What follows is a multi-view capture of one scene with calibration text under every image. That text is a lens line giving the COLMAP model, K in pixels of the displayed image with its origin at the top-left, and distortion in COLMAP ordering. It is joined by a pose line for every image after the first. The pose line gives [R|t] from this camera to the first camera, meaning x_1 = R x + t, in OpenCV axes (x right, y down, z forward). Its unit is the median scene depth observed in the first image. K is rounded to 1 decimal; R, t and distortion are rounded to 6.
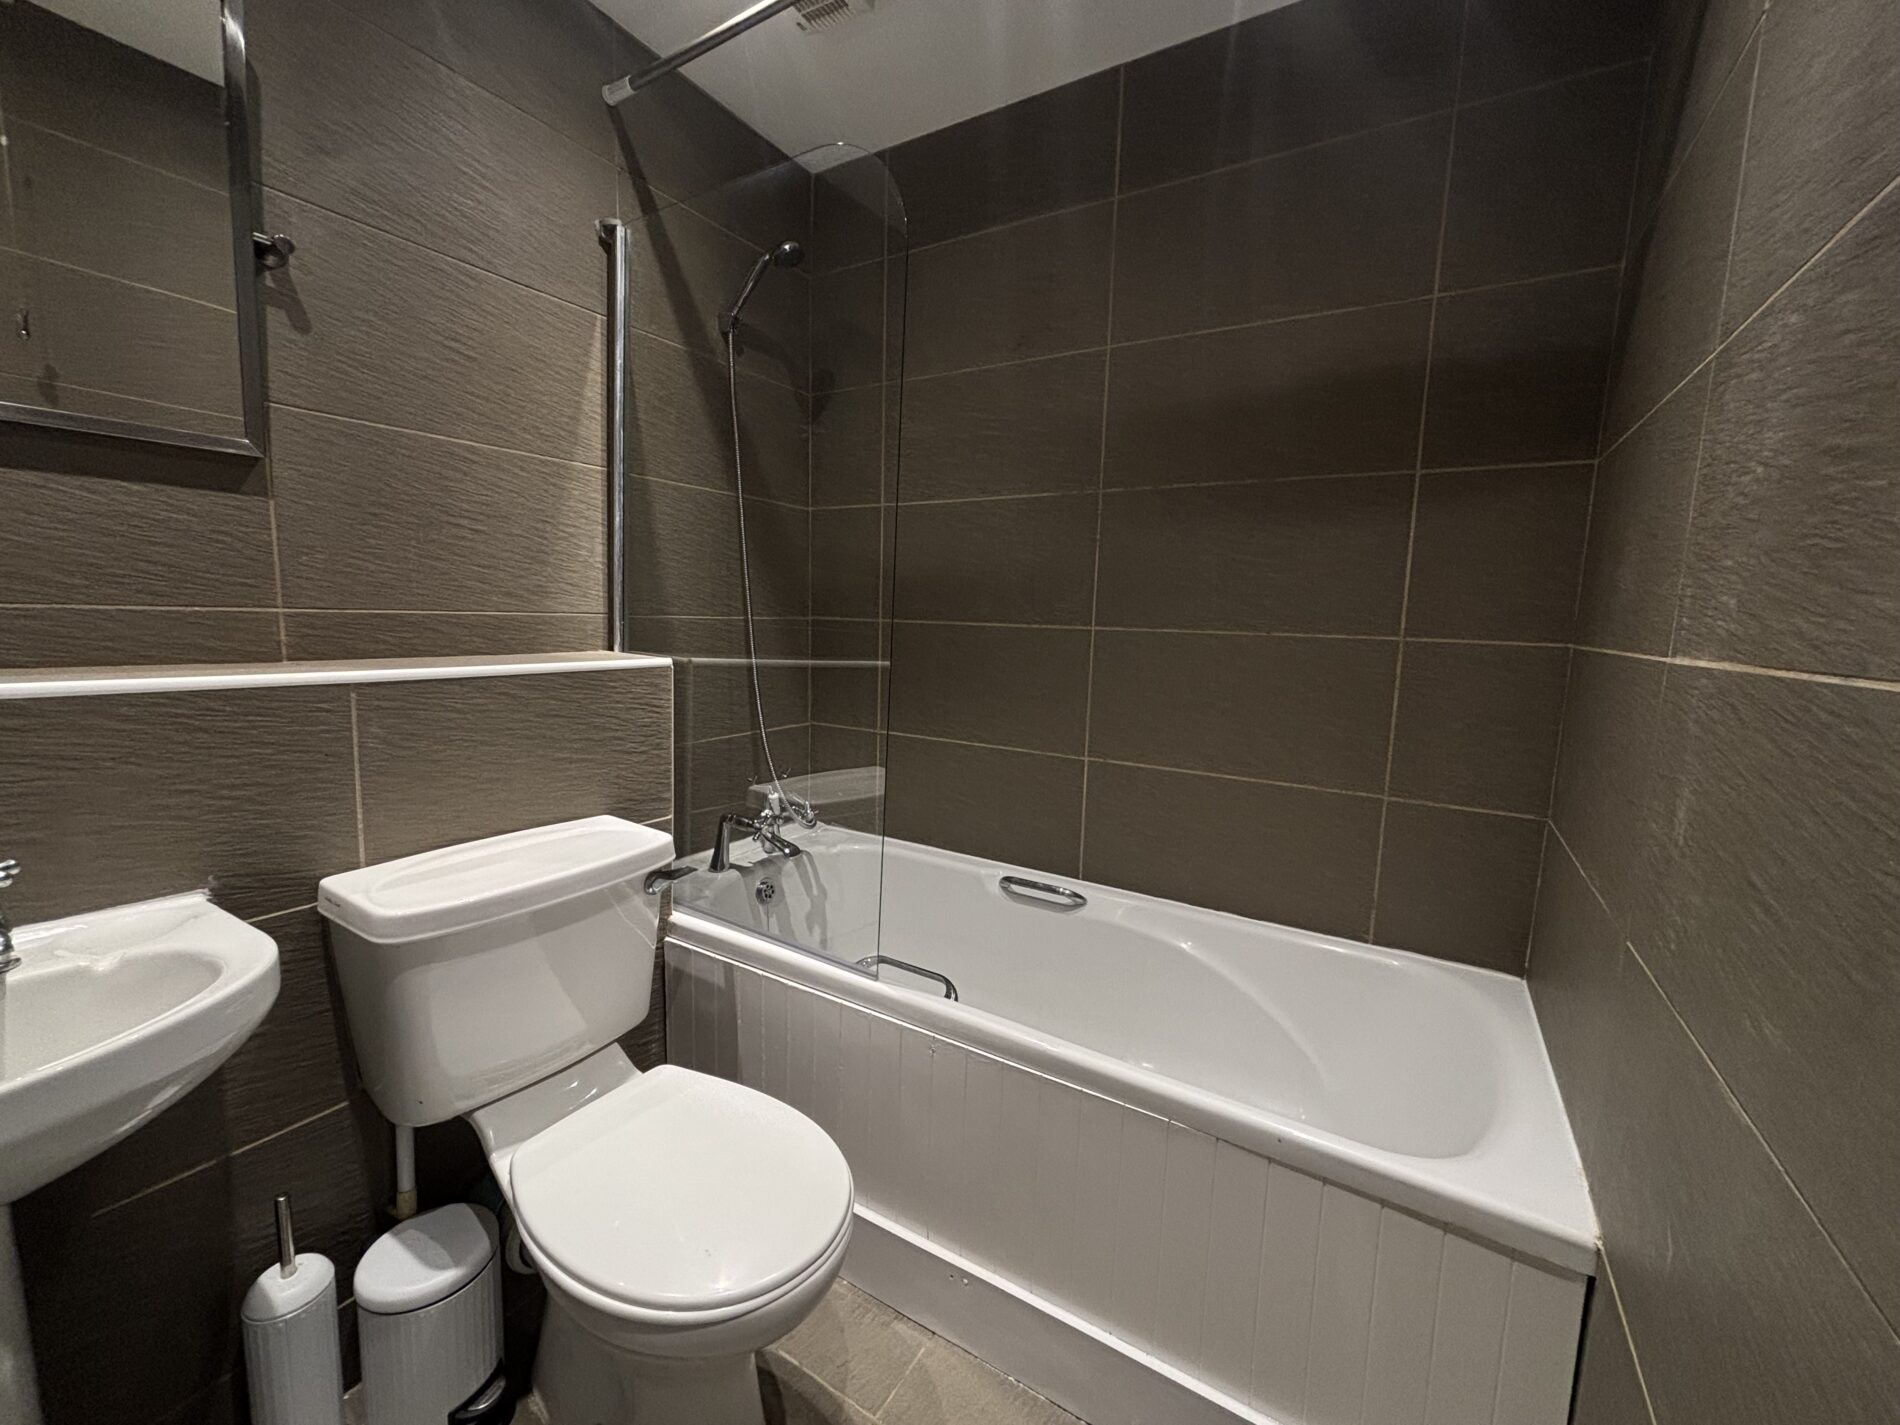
lens RADIAL K [[769.6, 0, 948.1], [0, 769.6, 707.7], [0, 0, 1]] dist [0.000209, 0.000697]
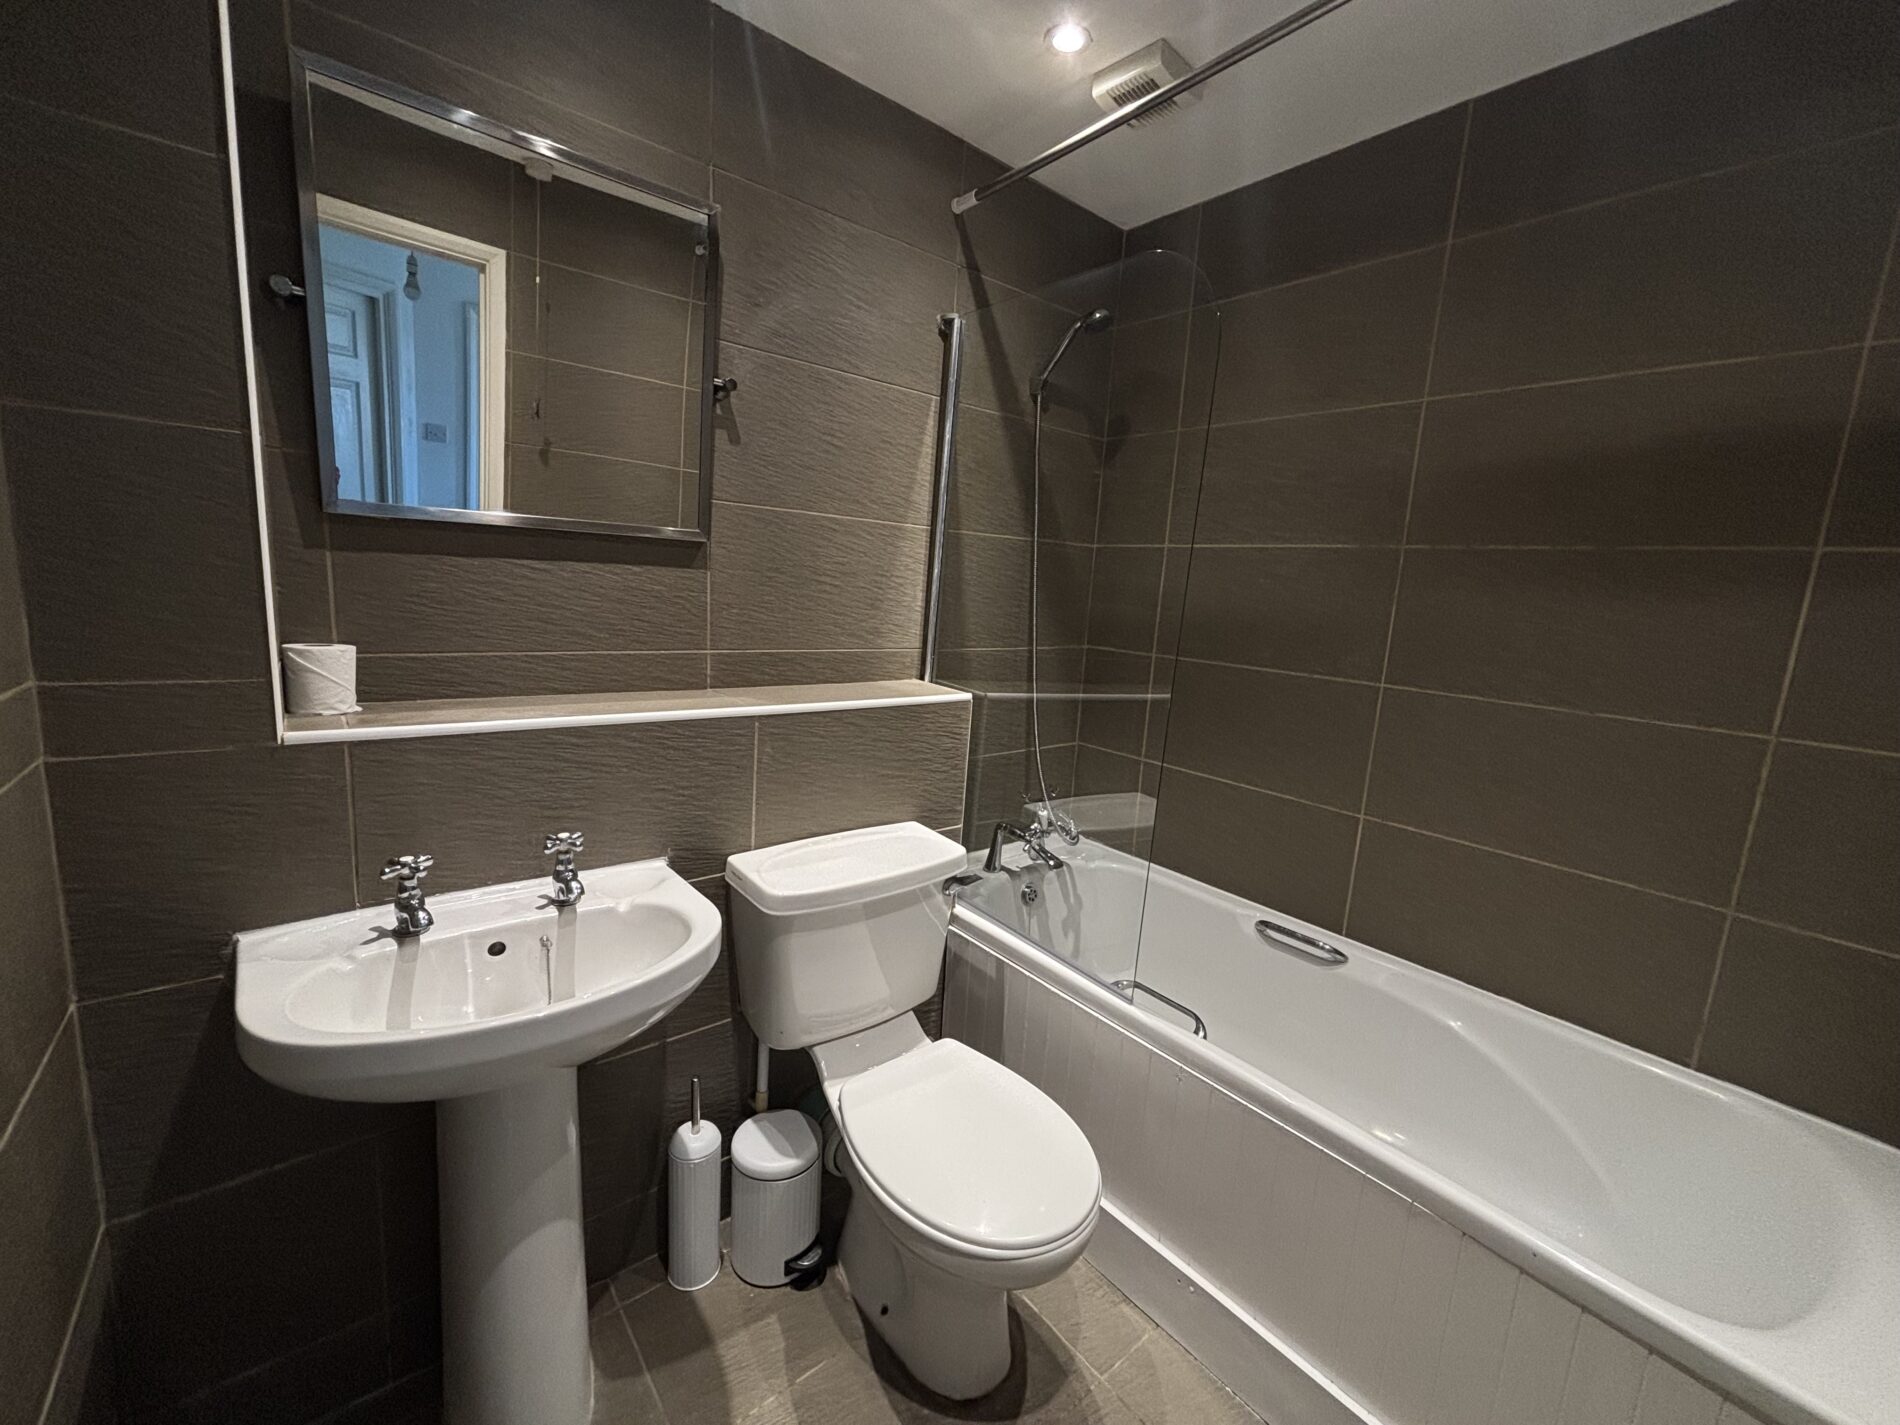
lens RADIAL K [[769.6, 0, 950.6], [0, 769.6, 710.2], [0, 0, 1]] dist [0.000209, 0.000697]
pose [[0.945671, 0.082074, -0.314597, -0.022768], [-0.072868, 0.996501, 0.040934, -0.092053], [0.316856, -0.015786, 0.948342, -0.129060]]
